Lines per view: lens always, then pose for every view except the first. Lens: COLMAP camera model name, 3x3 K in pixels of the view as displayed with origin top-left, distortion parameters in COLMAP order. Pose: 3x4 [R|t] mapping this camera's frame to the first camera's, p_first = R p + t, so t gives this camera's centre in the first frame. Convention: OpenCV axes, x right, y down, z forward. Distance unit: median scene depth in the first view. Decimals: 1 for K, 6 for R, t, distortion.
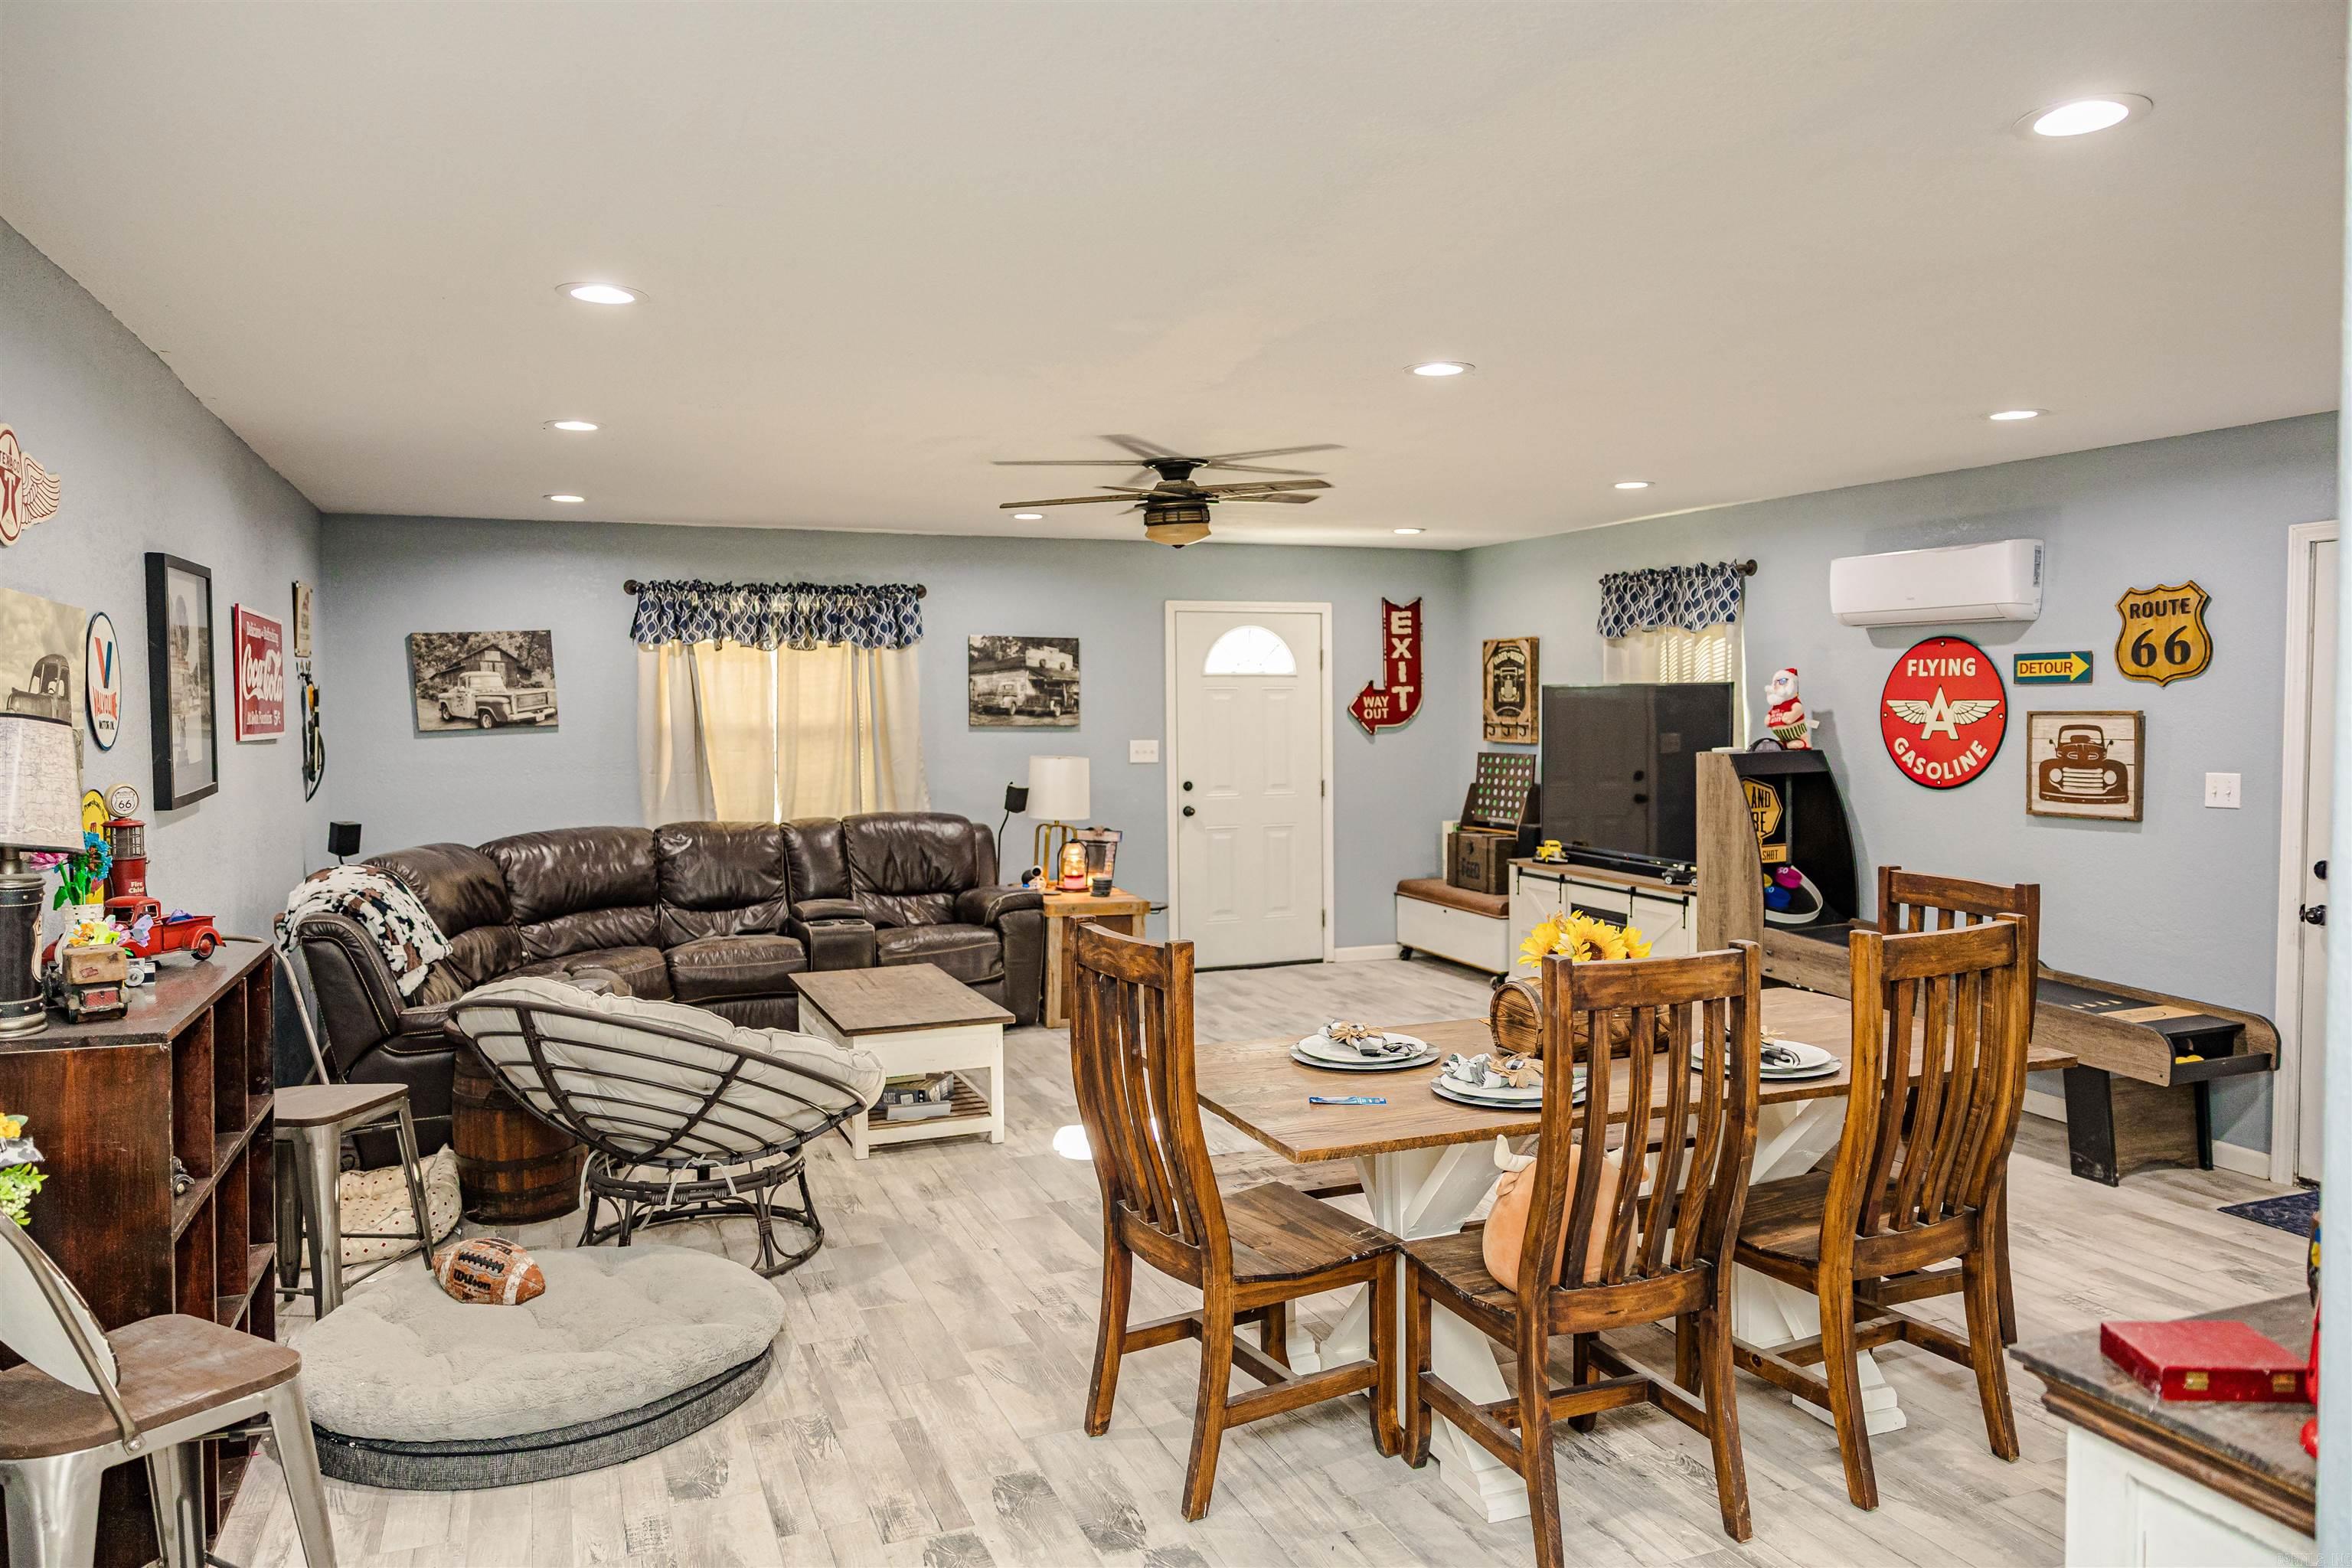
lens RADIAL K [[1613.4, 0, 1177.7], [0, 1613.4, 785.0], [0, 0, 1]] dist [-0.110387, 0.090126]
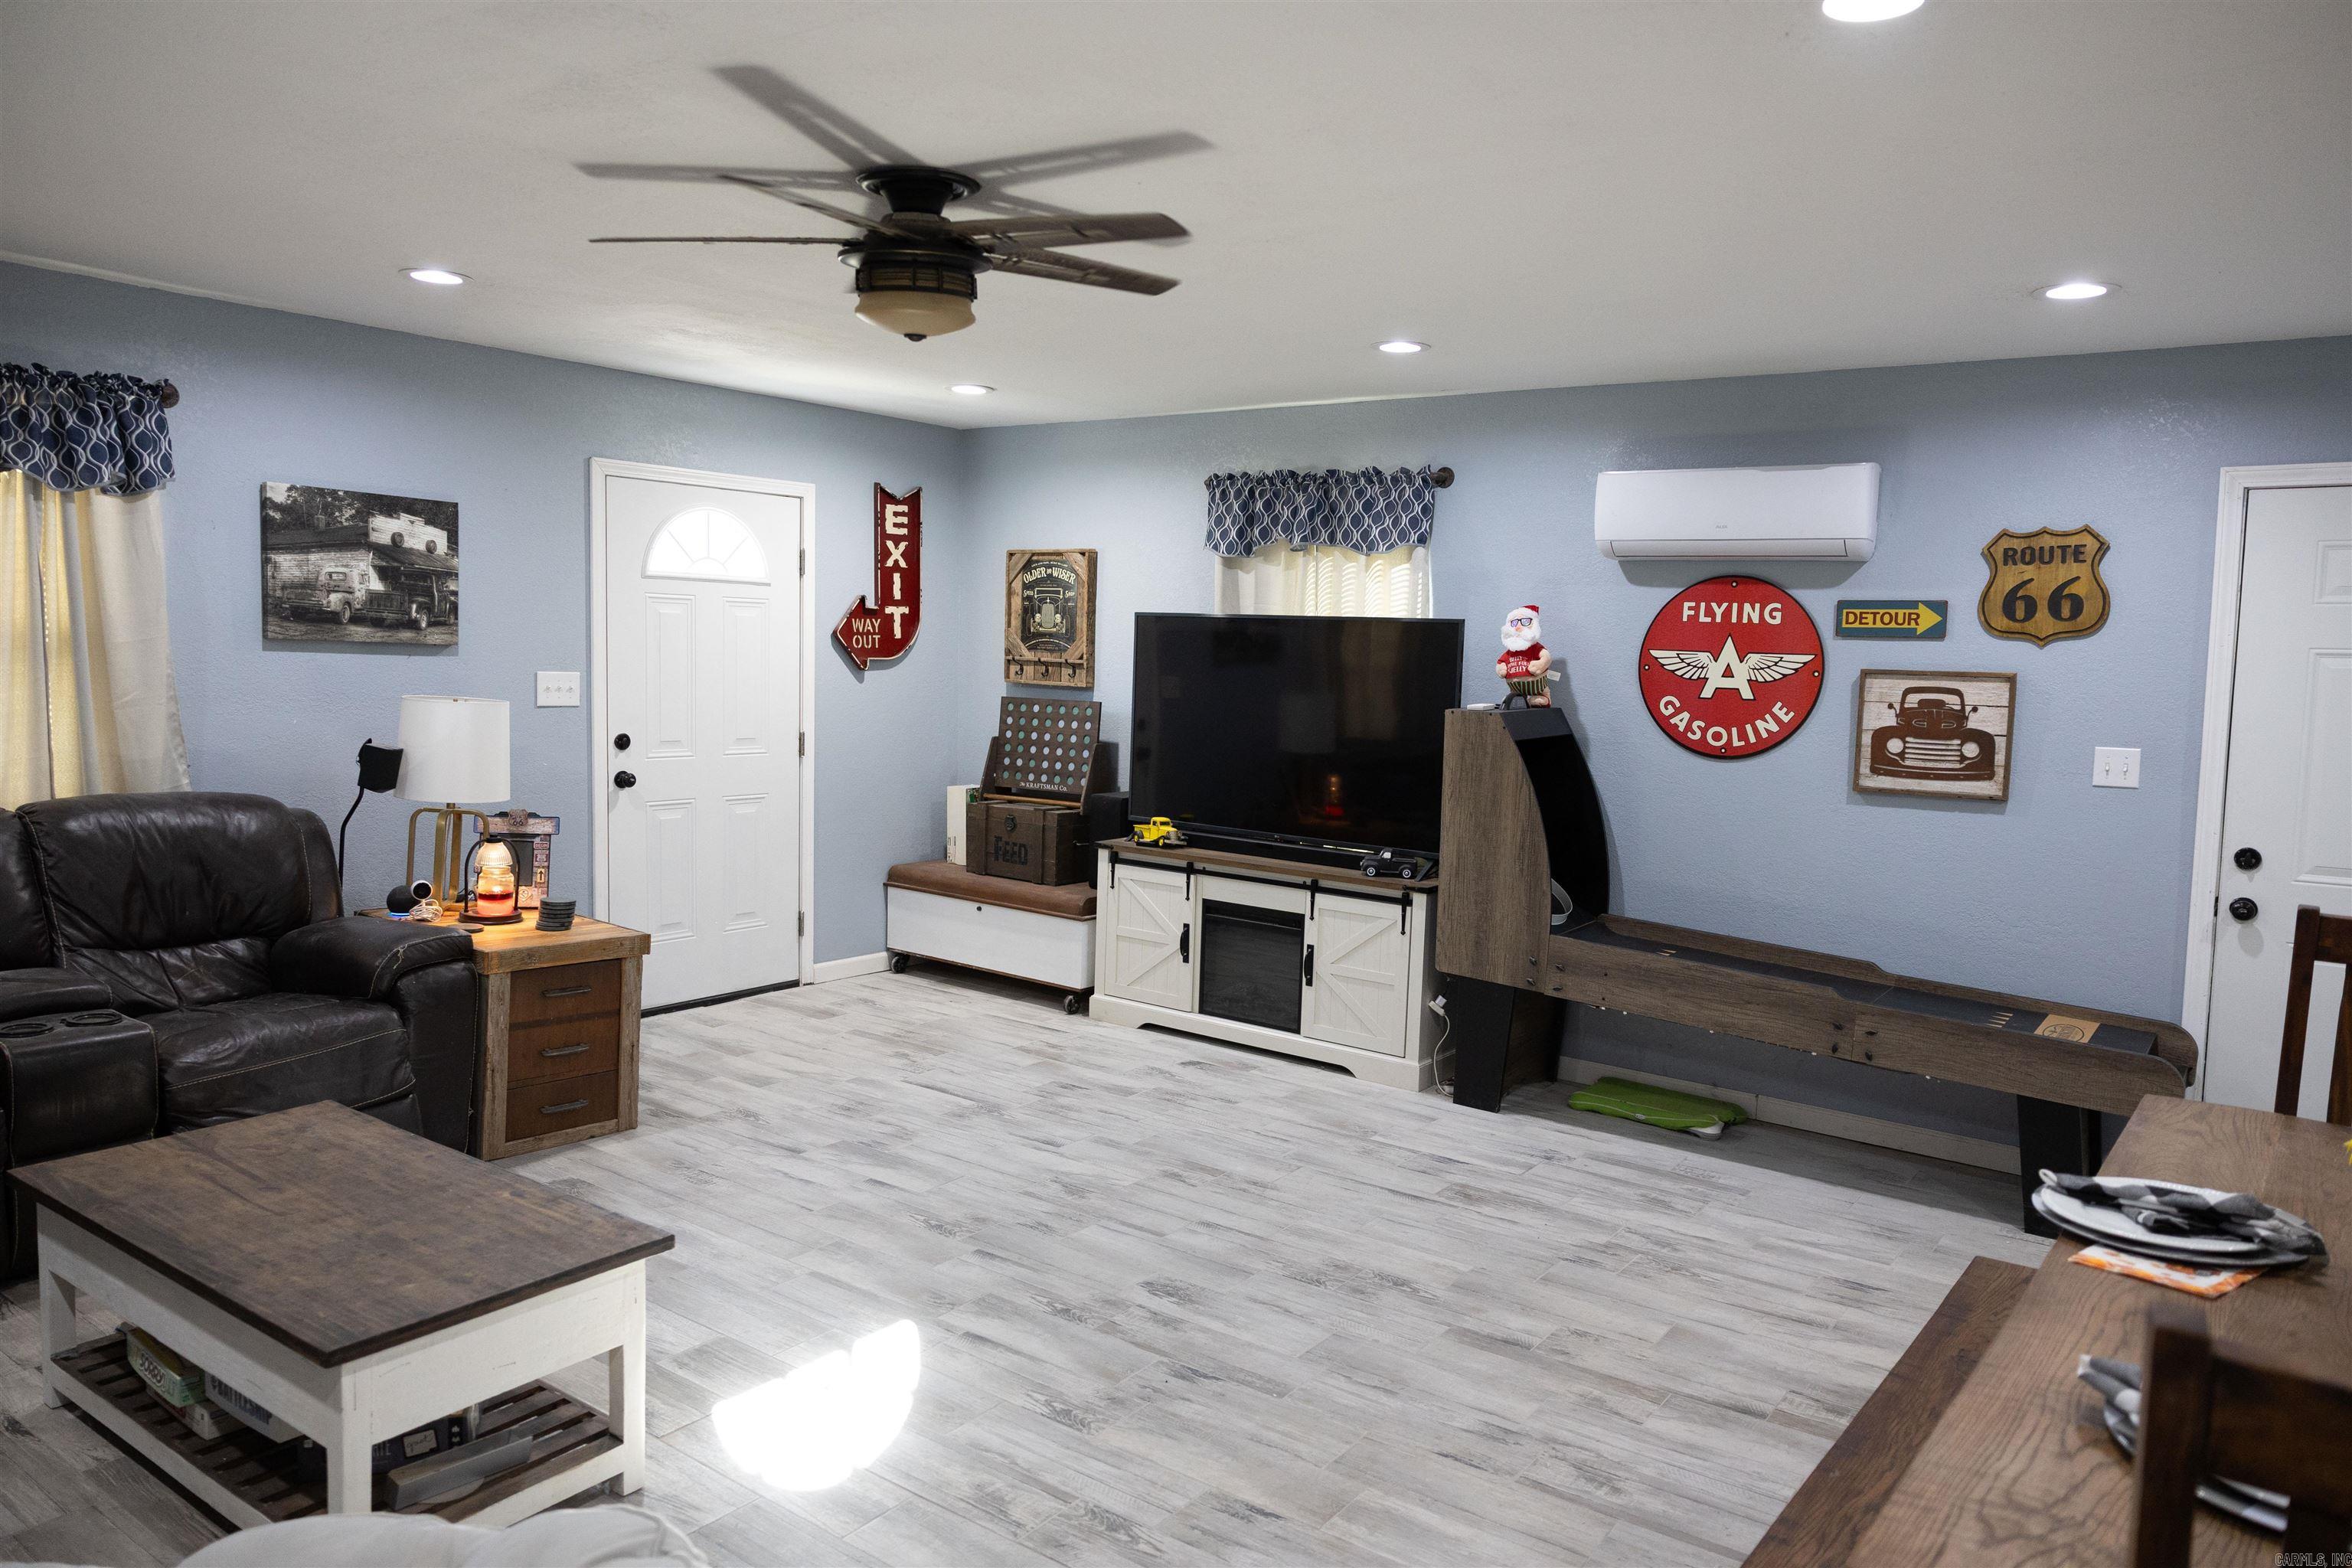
lens RADIAL K [[1577.4, 0, 1180.4], [0, 1577.4, 762.0], [0, 0, 1]] dist [-0.006503, -0.005191]
pose [[0.841522, -0.005970, 0.540189, -0.166964], [-0.010615, 0.999563, 0.027584, -0.012443], [-0.540118, -0.028947, 0.841091, 0.364850]]
